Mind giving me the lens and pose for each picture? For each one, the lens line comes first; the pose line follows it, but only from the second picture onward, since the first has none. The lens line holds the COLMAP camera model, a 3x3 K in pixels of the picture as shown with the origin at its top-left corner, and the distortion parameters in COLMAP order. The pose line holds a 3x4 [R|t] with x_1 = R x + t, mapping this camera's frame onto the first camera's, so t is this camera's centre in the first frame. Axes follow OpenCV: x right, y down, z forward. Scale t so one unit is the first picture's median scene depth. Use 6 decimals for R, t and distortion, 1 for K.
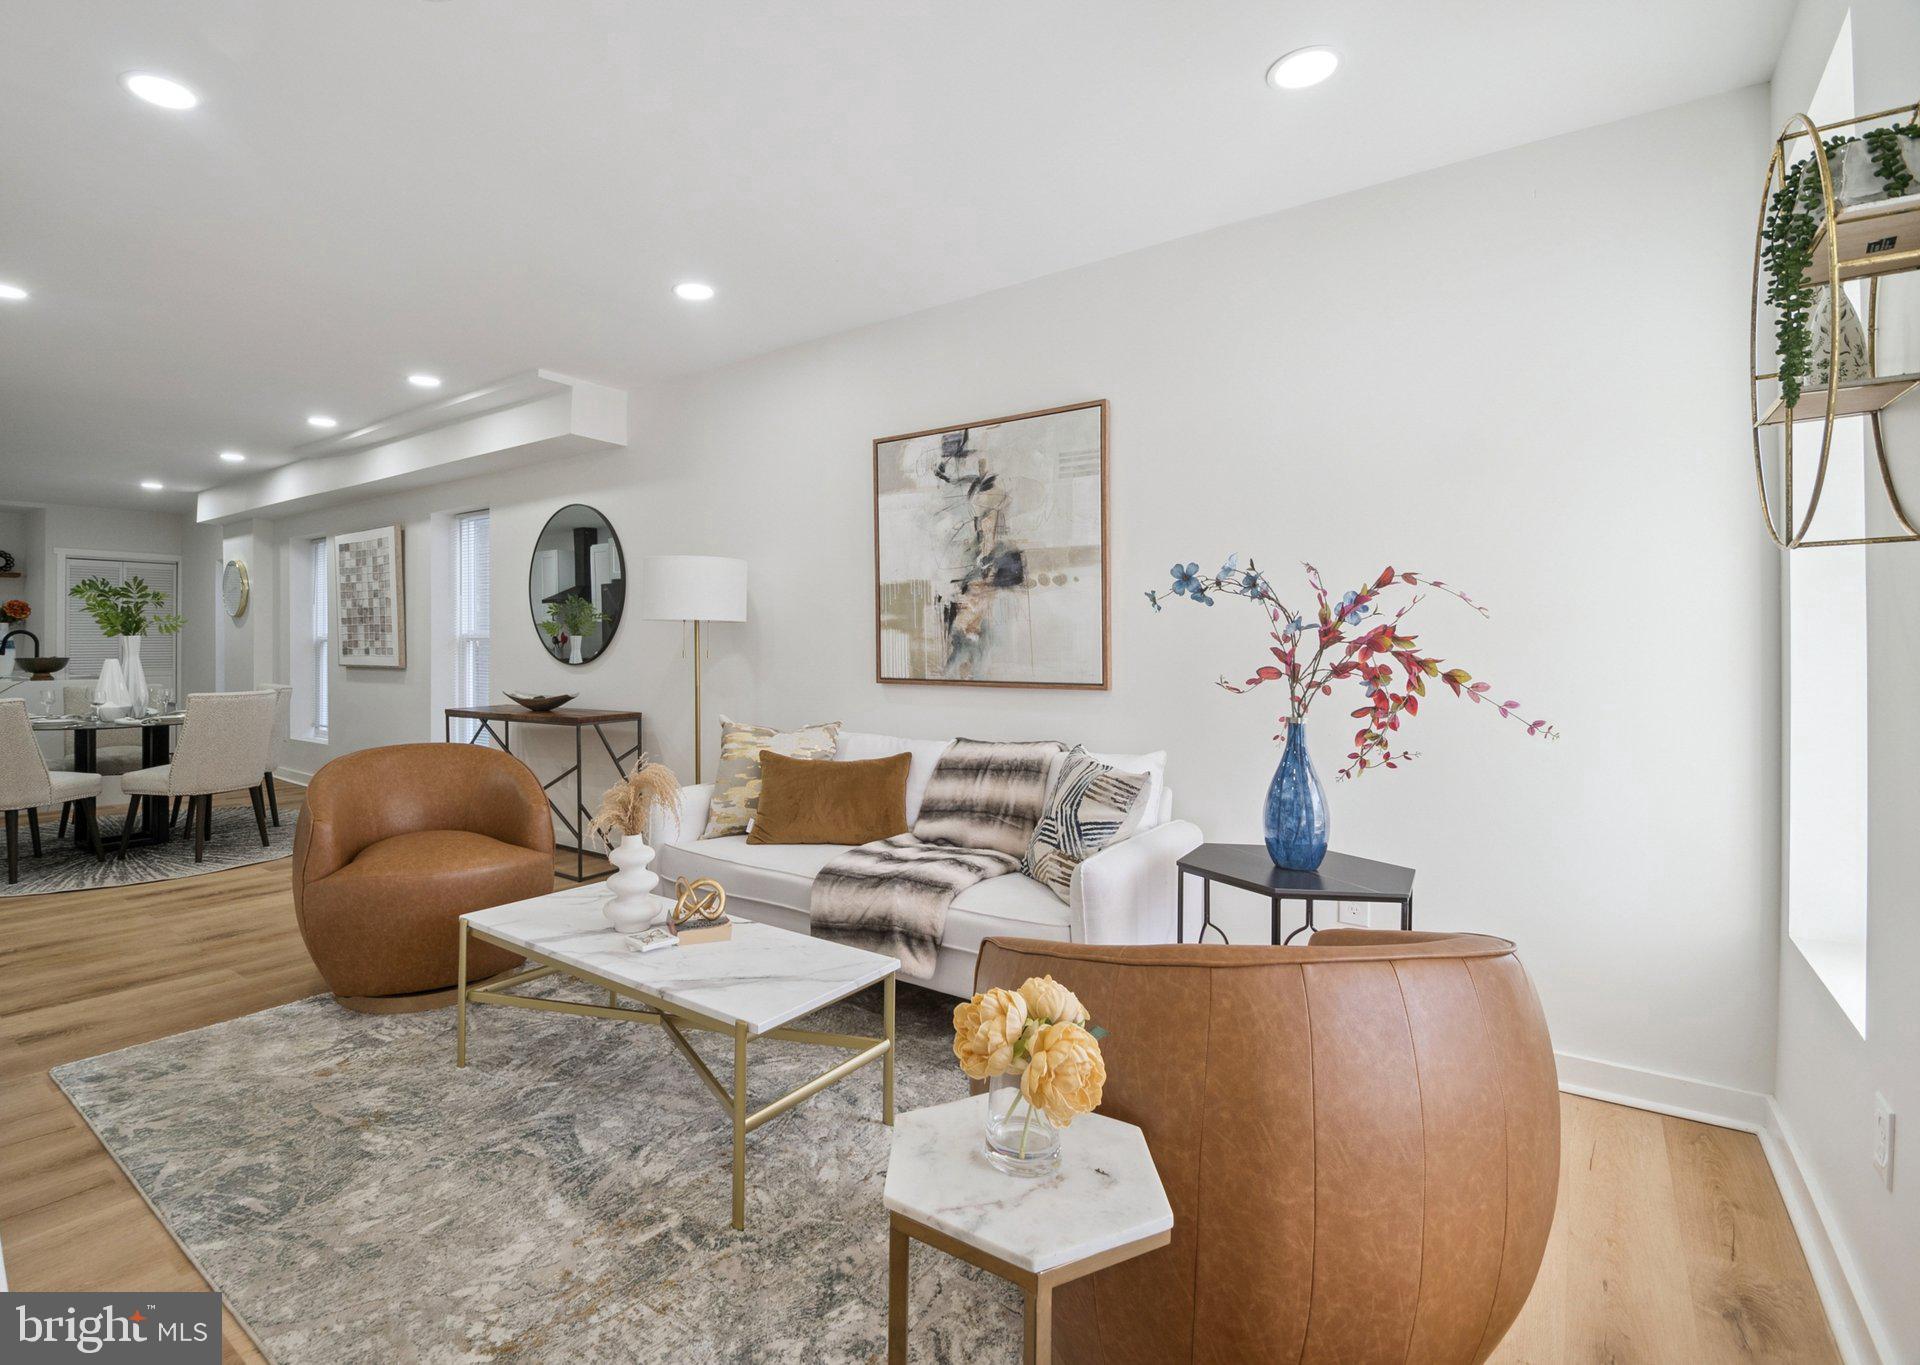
lens RADIAL K [[912.3, 0, 950.1], [0, 912.3, 644.1], [0, 0, 1]] dist [-0.000901, -0.016295]
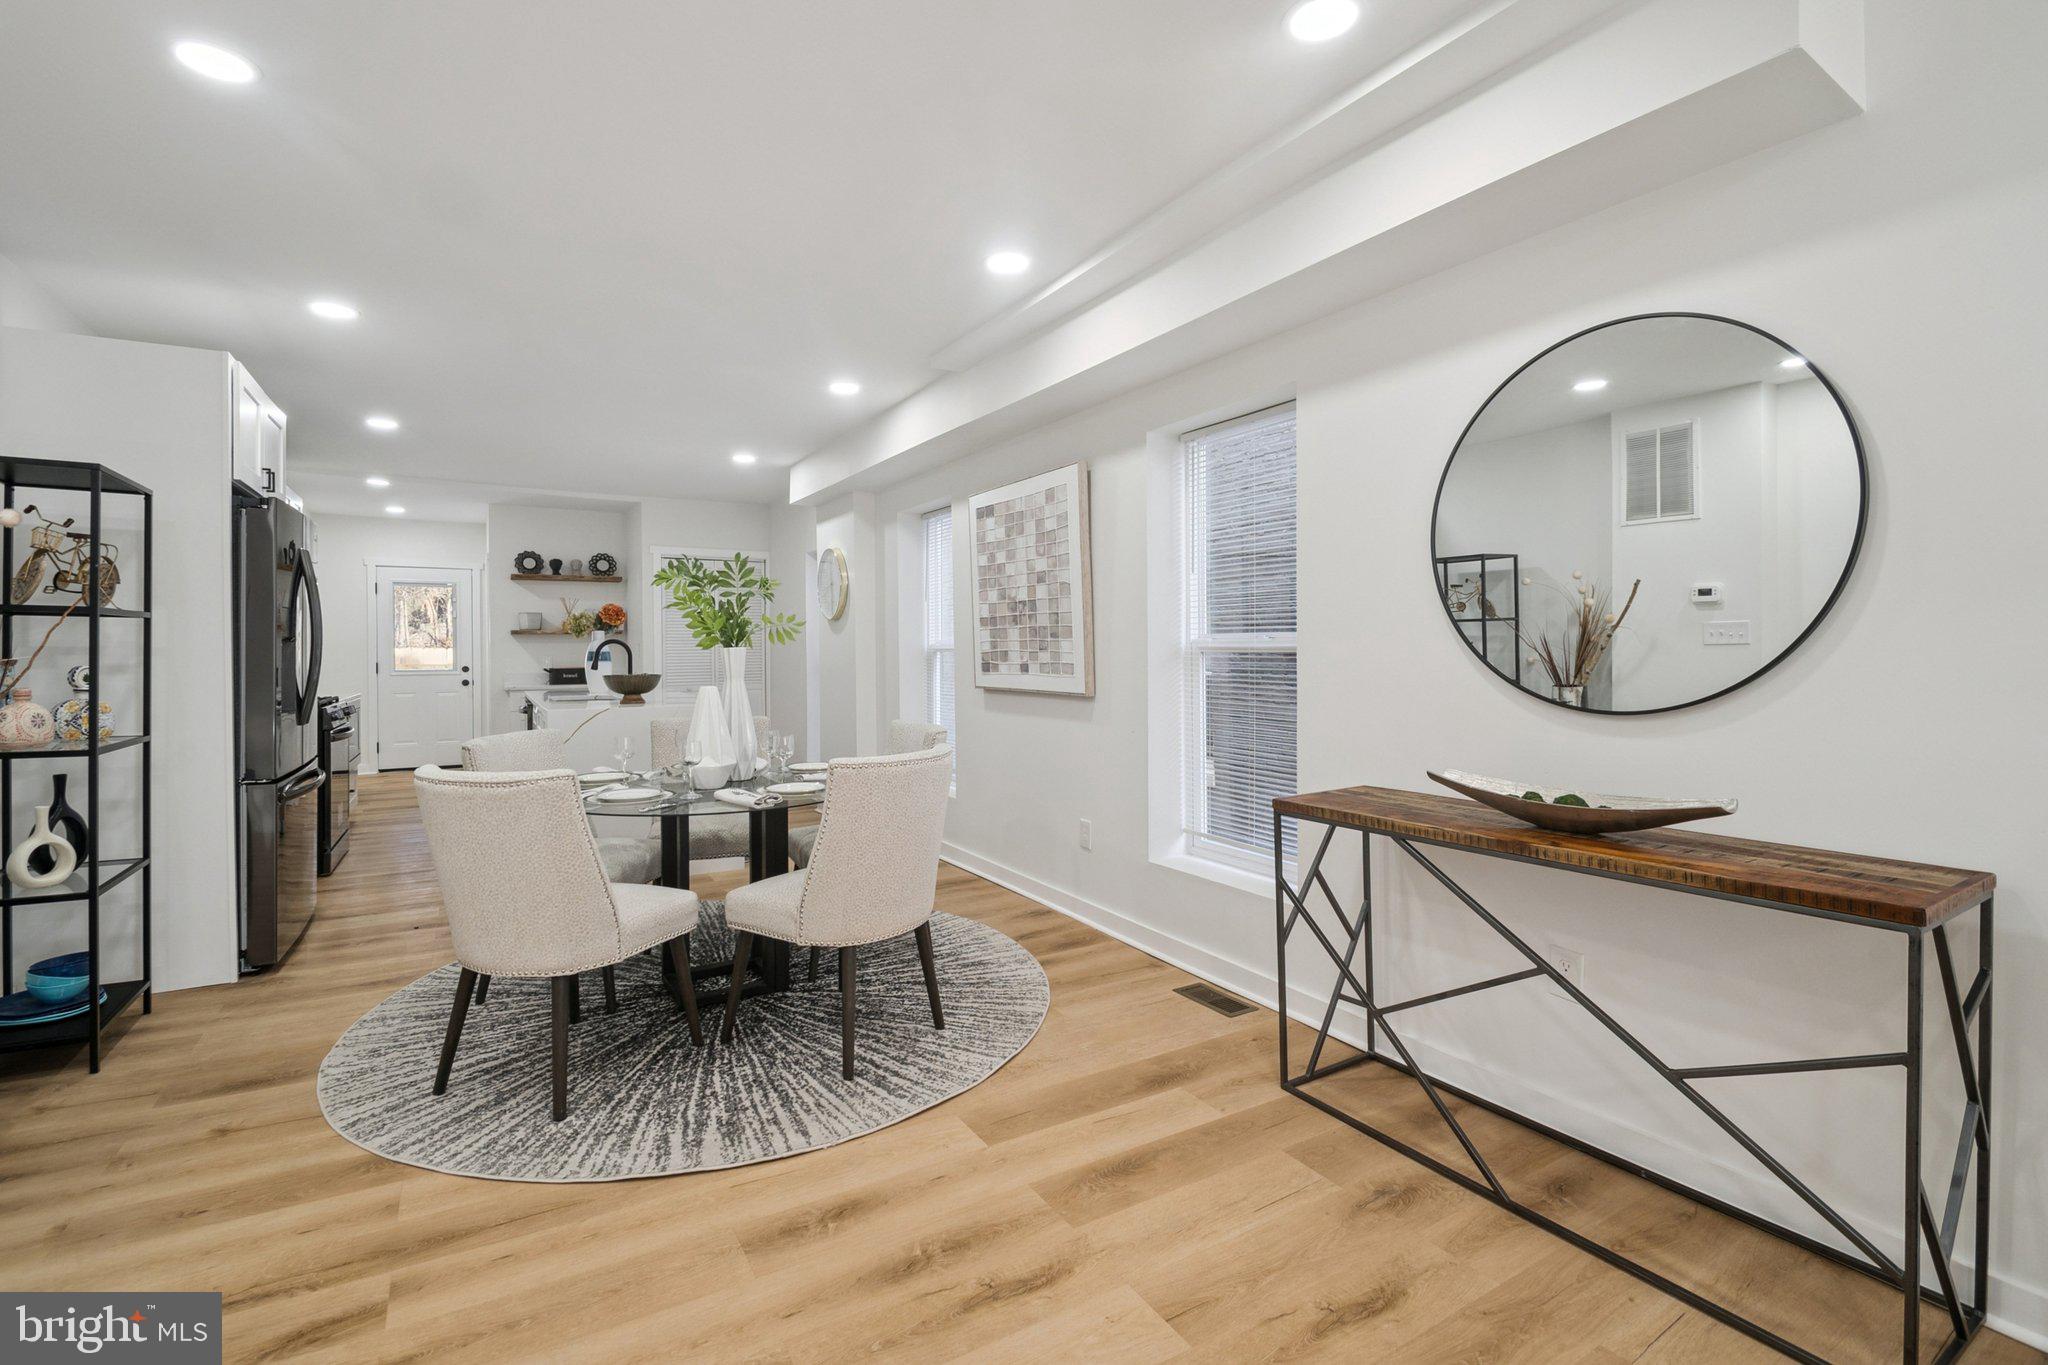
lens RADIAL K [[894.4, 0, 1029.2], [0, 894.4, 652.1], [0, 0, 1]] dist [-0.000594, -0.000012]
pose [[0.921009, -0.002876, -0.389530, -0.394596], [0.005552, 0.999968, 0.005744, -0.006973], [0.389501, -0.007453, 0.920996, 0.420094]]
